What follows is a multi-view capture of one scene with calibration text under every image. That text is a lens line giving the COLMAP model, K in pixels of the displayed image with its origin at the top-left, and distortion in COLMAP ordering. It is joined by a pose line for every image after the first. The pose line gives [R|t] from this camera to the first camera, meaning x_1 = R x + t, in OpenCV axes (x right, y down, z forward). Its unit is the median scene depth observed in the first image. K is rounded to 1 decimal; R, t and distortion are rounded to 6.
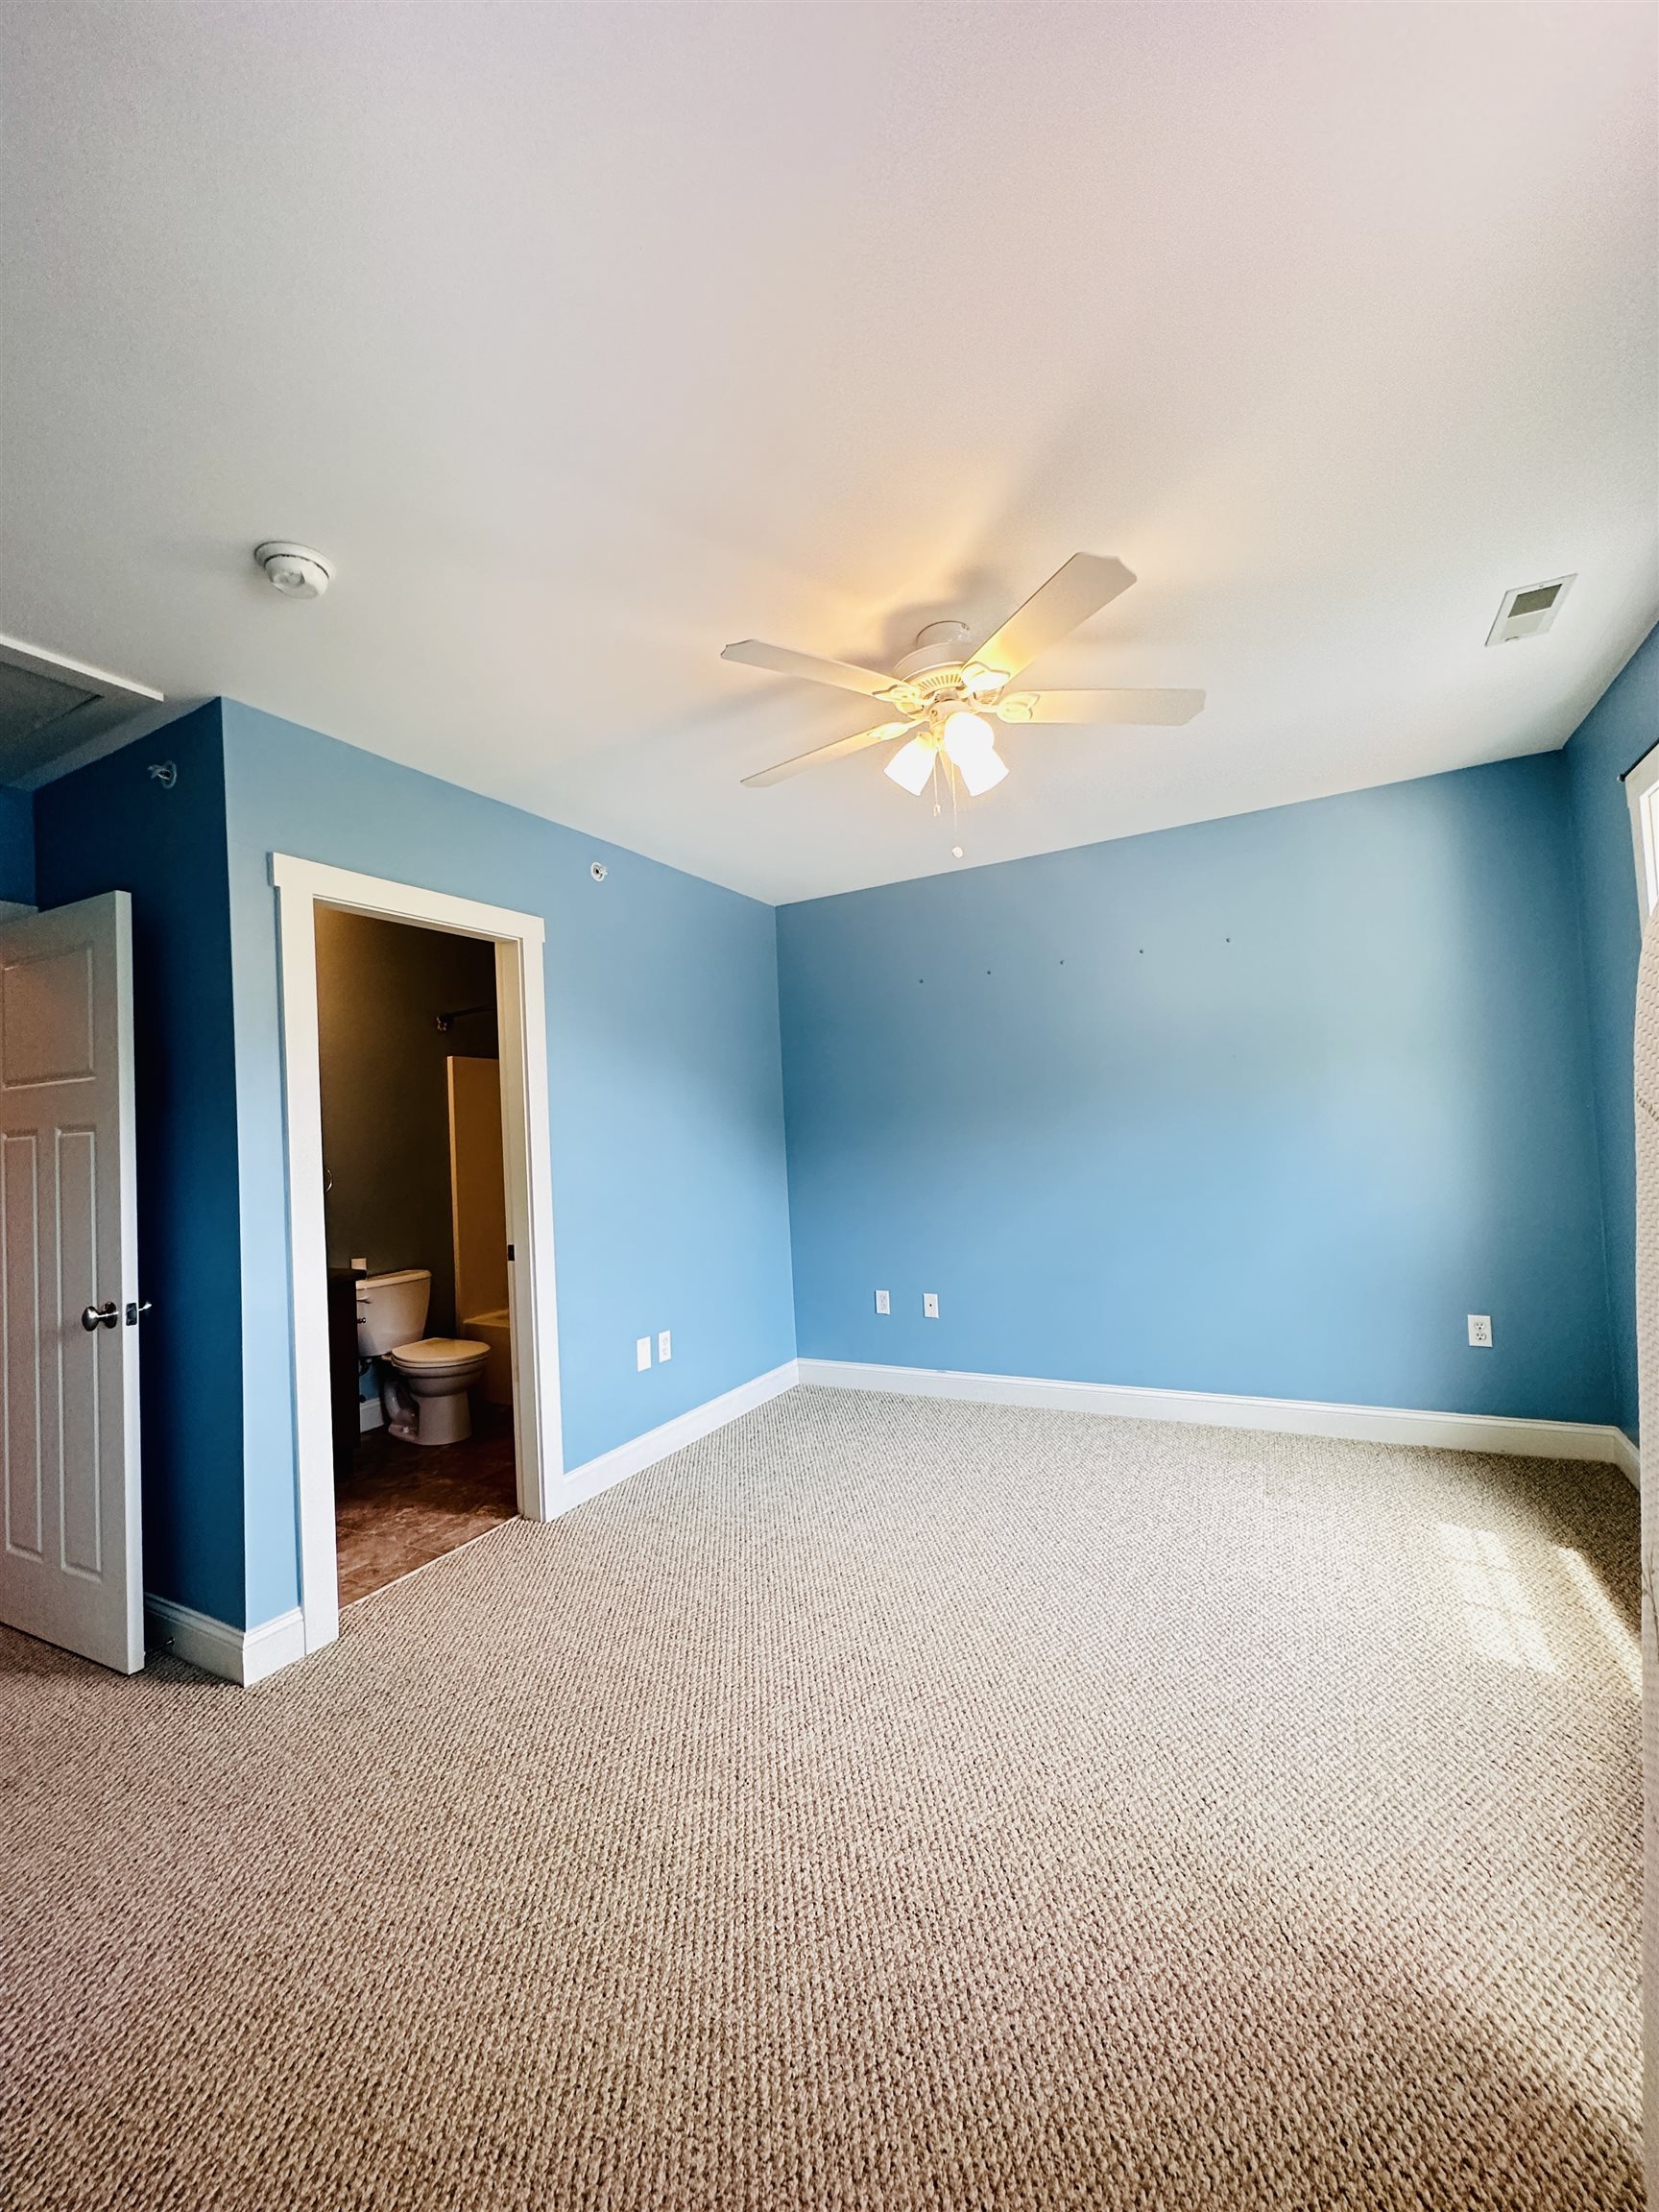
lens RADIAL K [[883.1, 0, 829.3], [0, 883.1, 1101.5], [0, 0, 1]] dist [-0.001810, -0.000068]
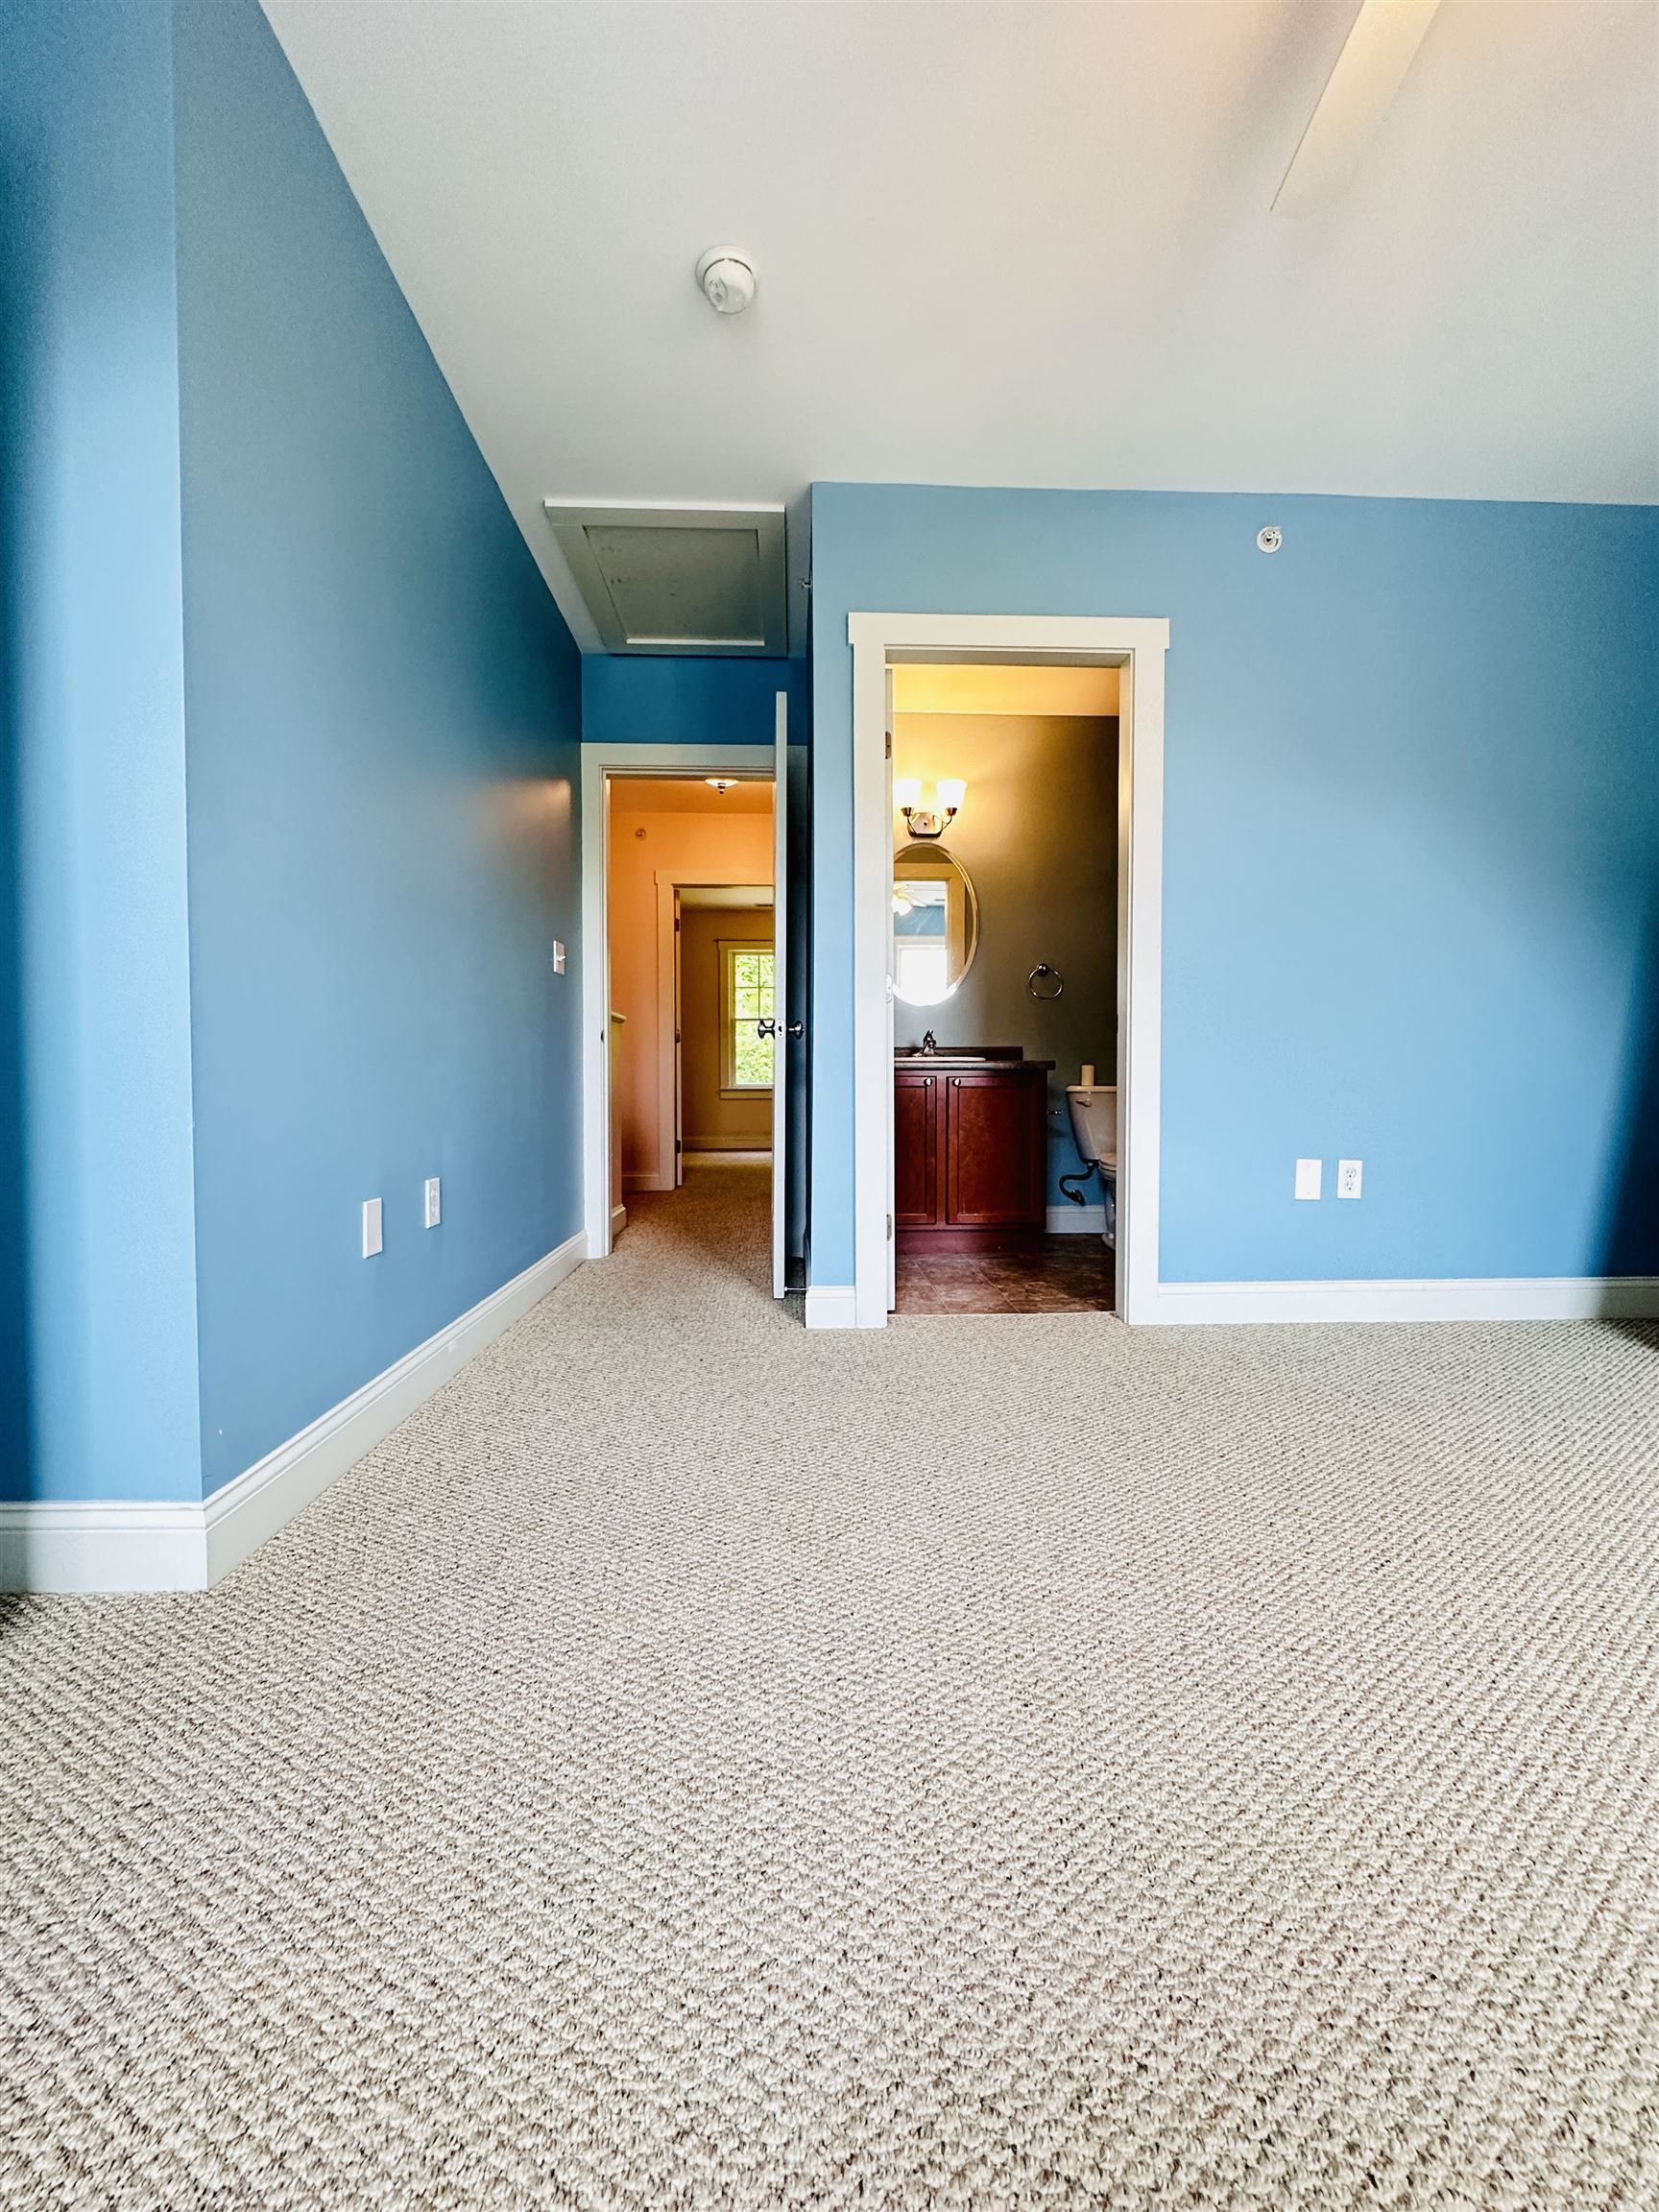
lens RADIAL K [[885.5, 0, 828.3], [0, 885.5, 1101.7], [0, 0, 1]] dist [-0.001683, 0.000606]
pose [[0.506761, 0.073905, -0.858913, 0.363405], [0.003013, 0.996161, 0.087492, 0.237582], [0.862081, -0.046925, 0.504593, 0.409761]]
